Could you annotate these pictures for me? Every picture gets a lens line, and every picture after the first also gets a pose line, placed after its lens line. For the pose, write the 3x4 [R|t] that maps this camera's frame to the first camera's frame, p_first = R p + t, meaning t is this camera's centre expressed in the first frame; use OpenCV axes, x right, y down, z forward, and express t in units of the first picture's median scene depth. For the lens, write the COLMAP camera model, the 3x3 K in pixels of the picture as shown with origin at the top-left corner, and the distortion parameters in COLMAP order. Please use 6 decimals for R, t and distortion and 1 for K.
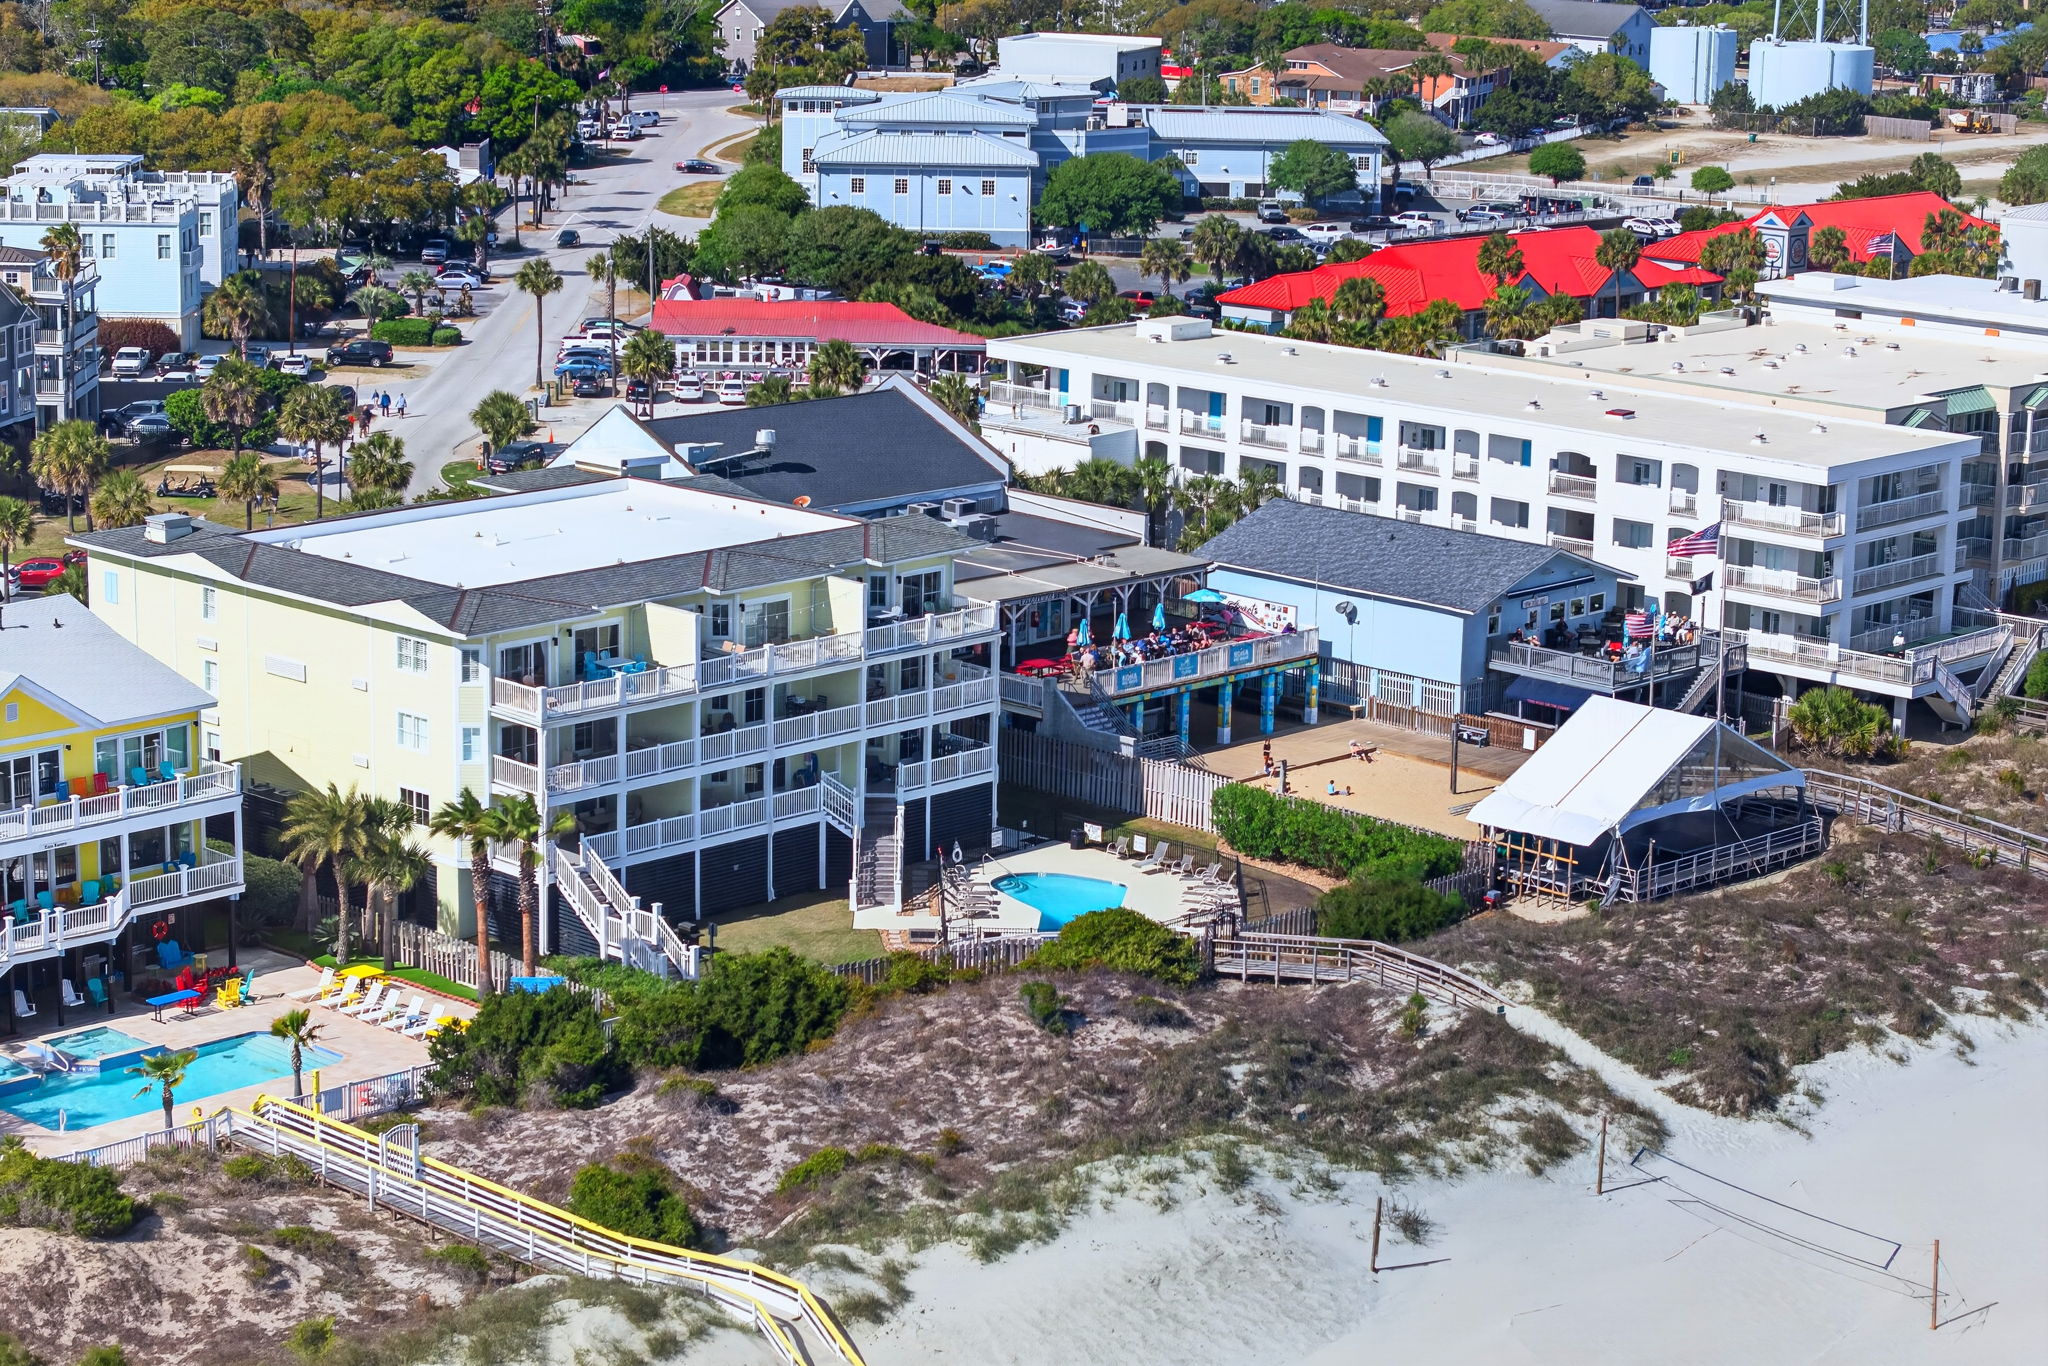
lens RADIAL K [[4098.6, 0, 955.5], [0, 4098.6, 684.7], [0, 0, 1]] dist [-0.258895, 1.527315]
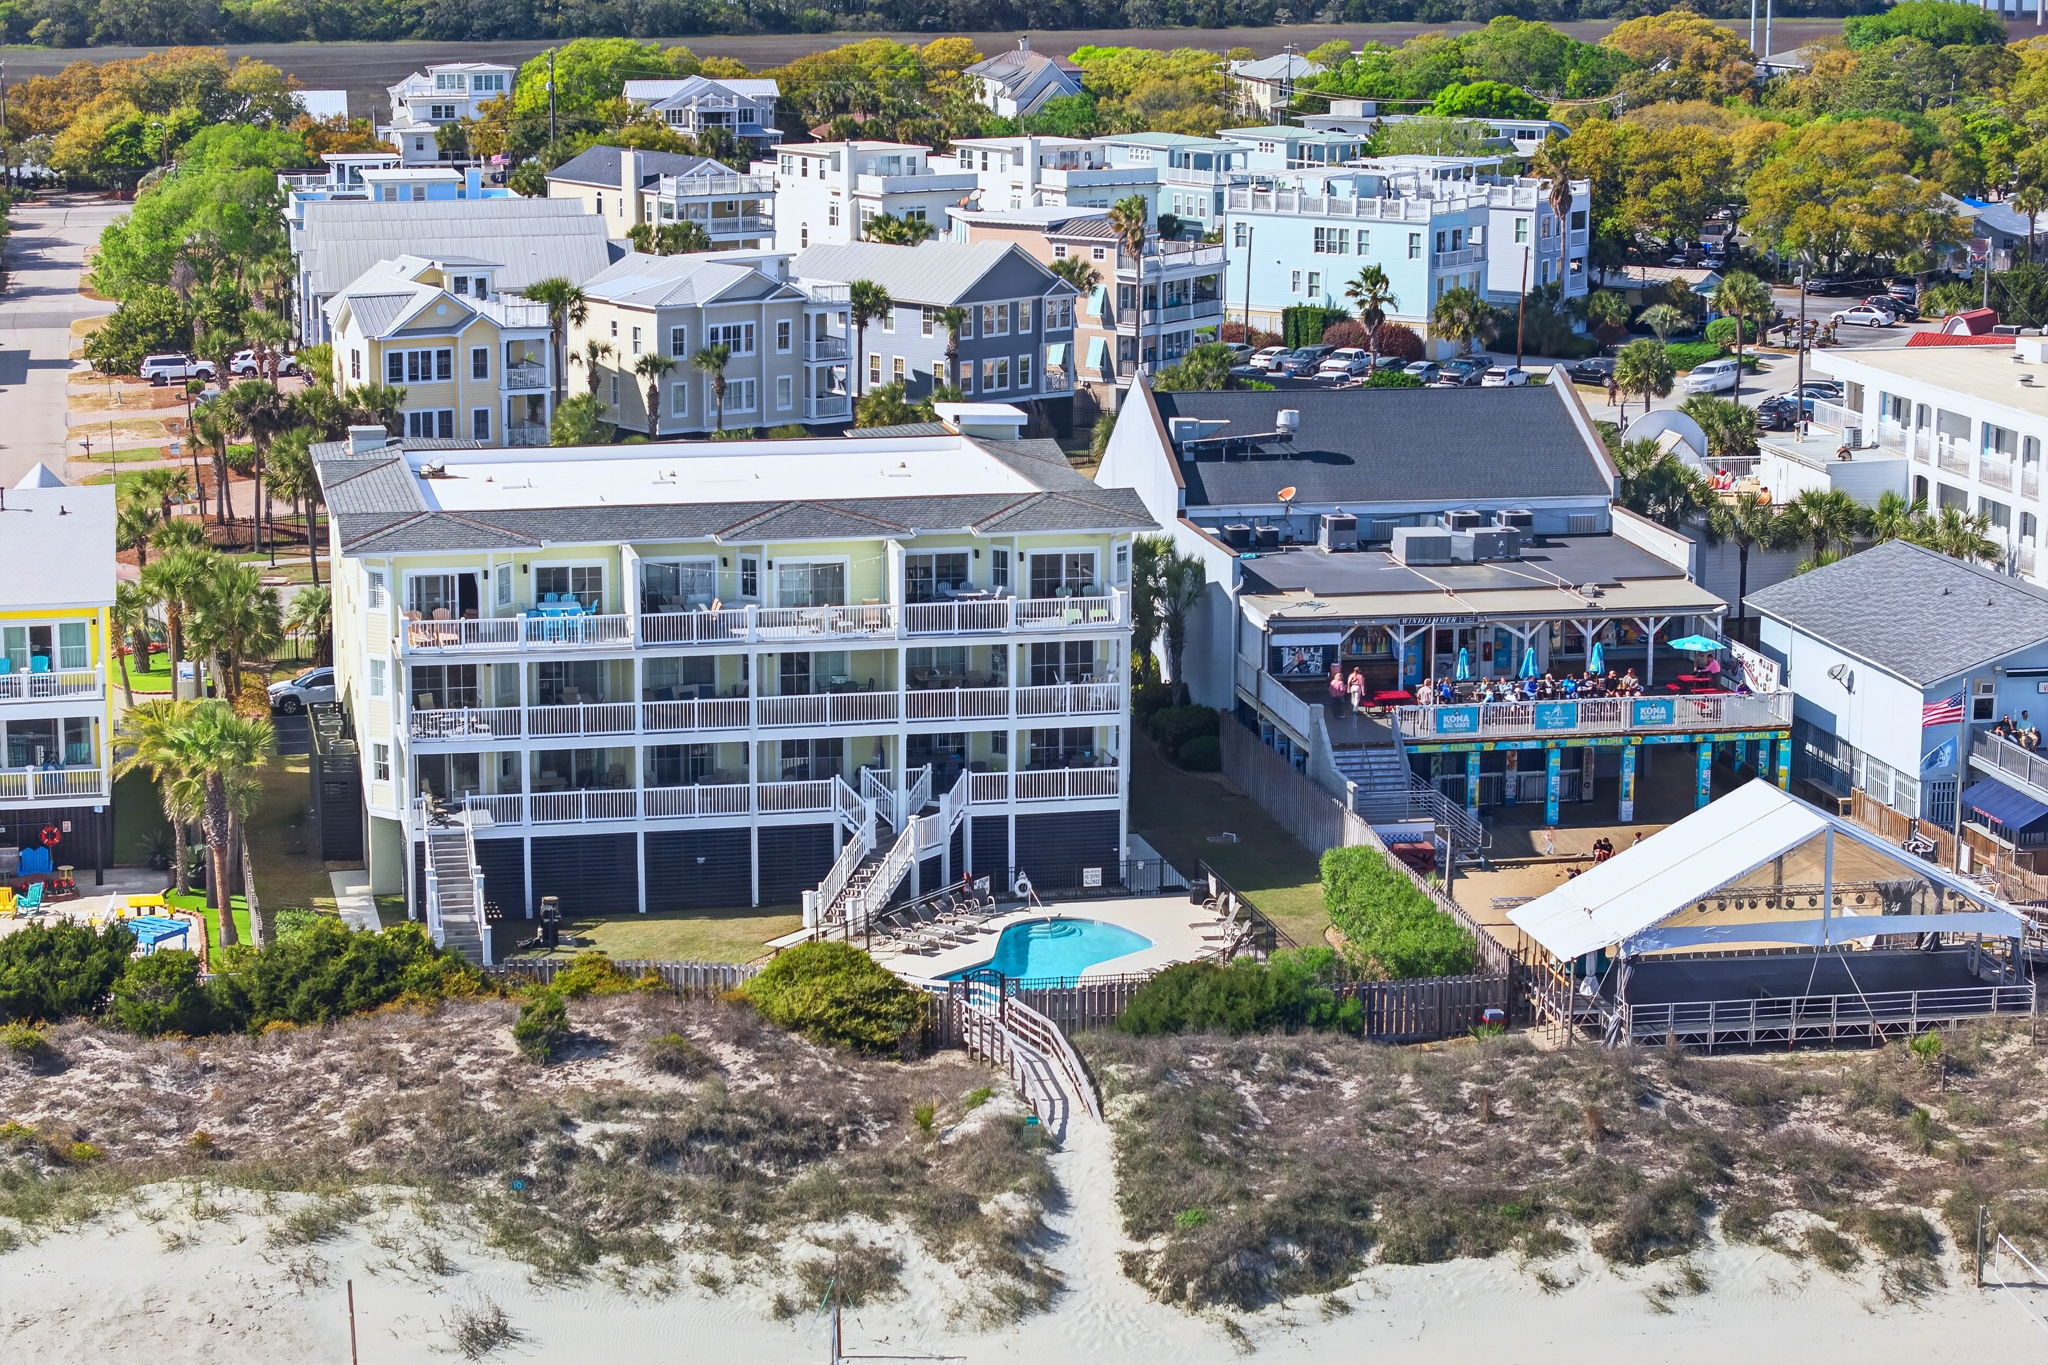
lens RADIAL K [[4076.1, 0, 977.6], [0, 4076.1, 743.4], [0, 0, 1]] dist [-0.267169, 1.571698]
pose [[0.826207, 0.101649, -0.554120, 0.440393], [-0.108685, 0.993870, 0.020265, -0.003346], [0.552783, 0.043481, 0.832190, 0.298020]]
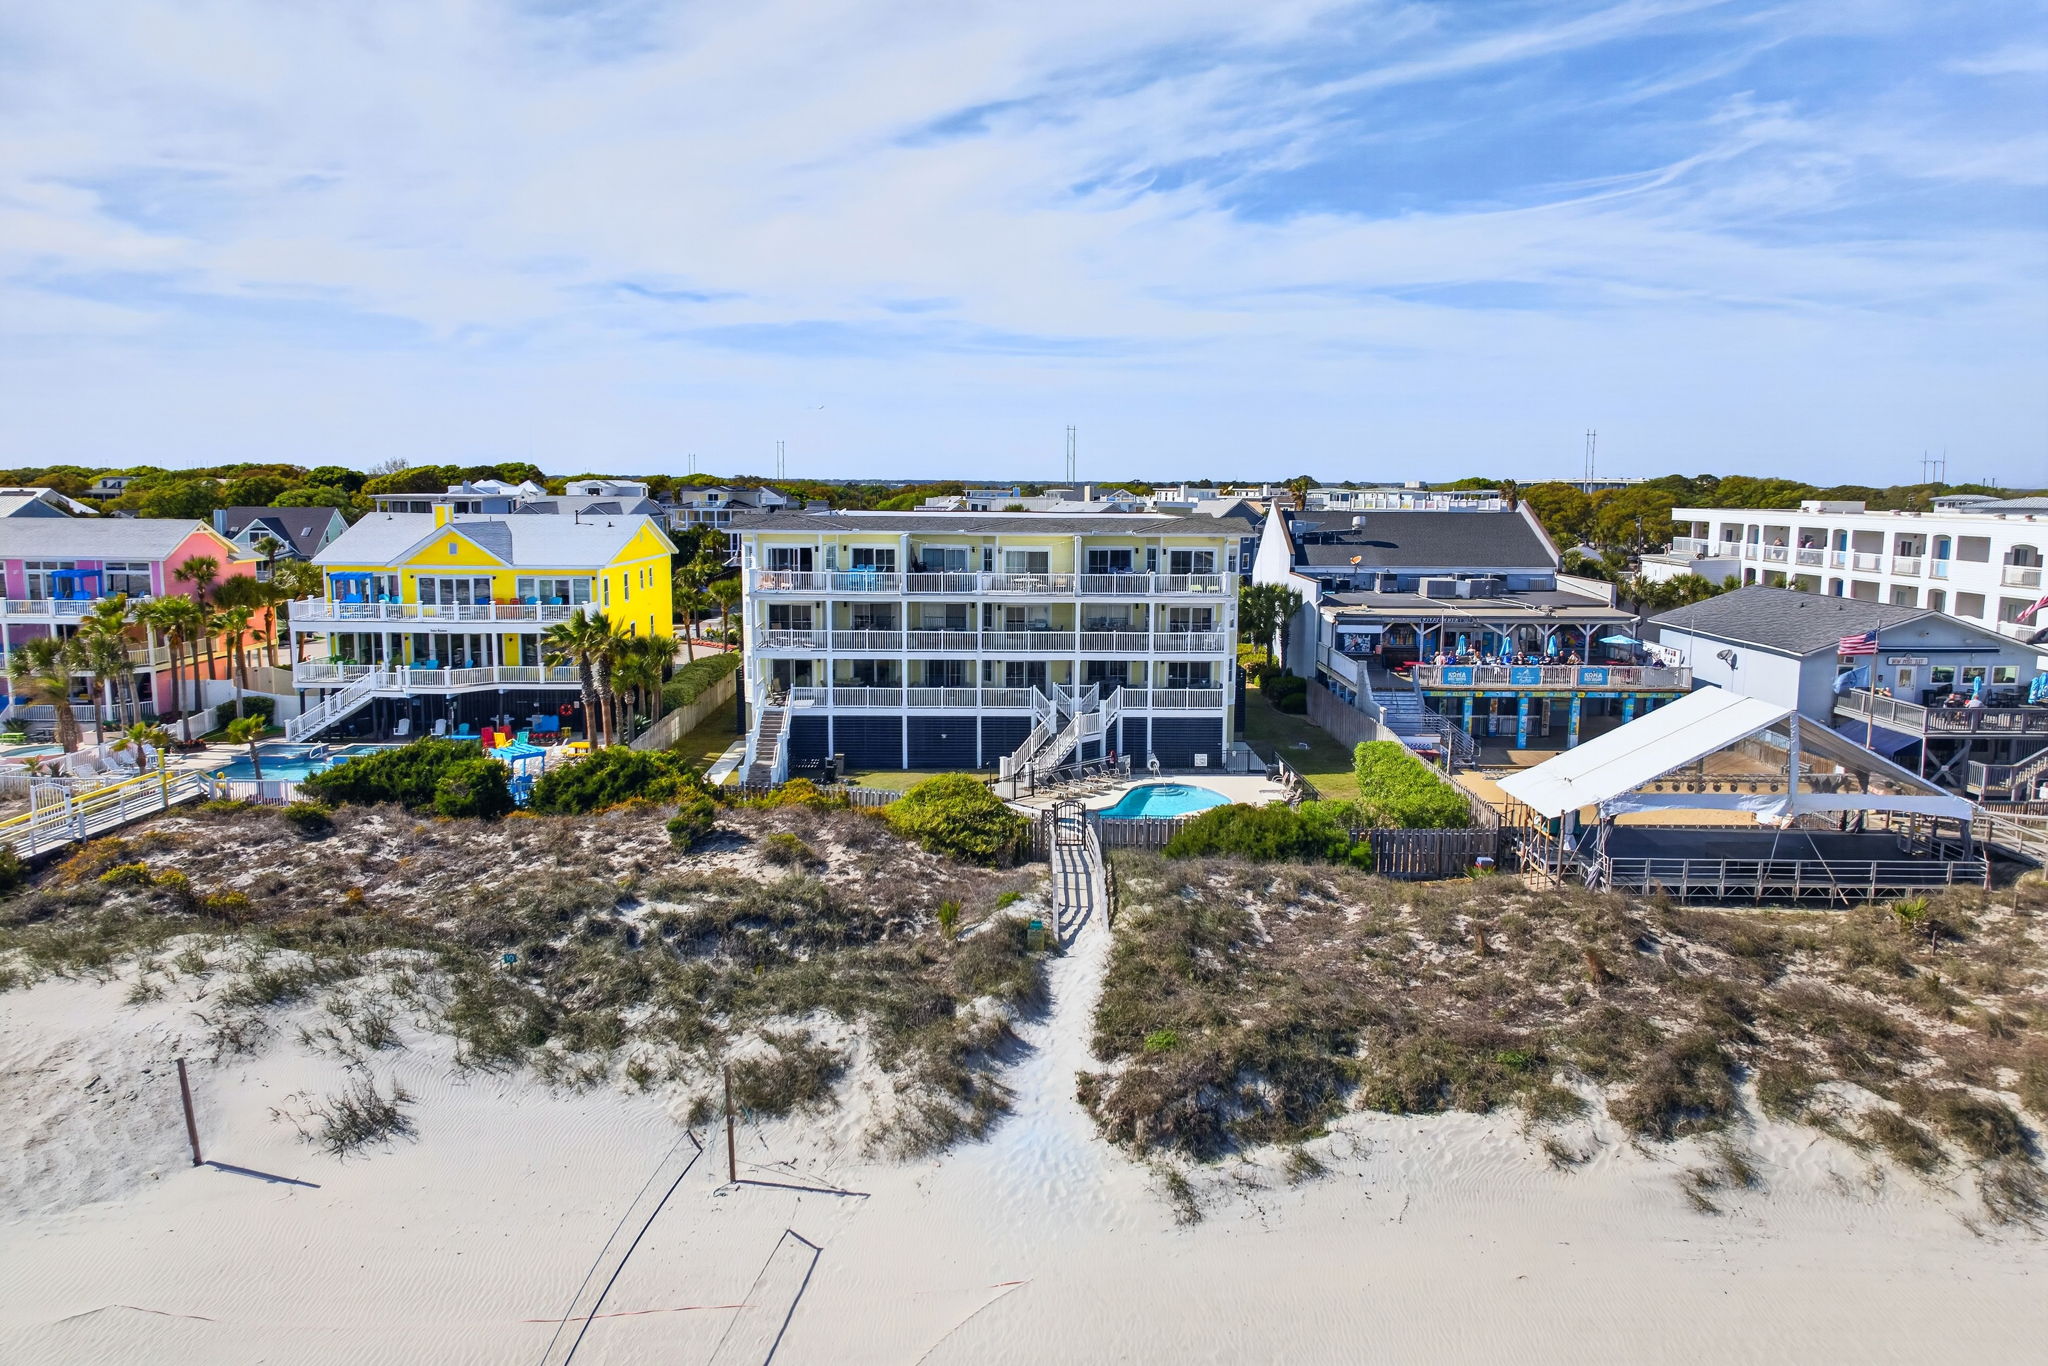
lens RADIAL K [[1389.2, 0, 1024.0], [0, 1389.2, 683.0], [0, 0, 1]] dist [-0.003292, -0.001518]
pose [[0.707253, 0.089007, -0.701335, 0.262699], [-0.148311, 0.988647, -0.024092, 0.032380], [0.691228, 0.121055, 0.712425, 0.654225]]
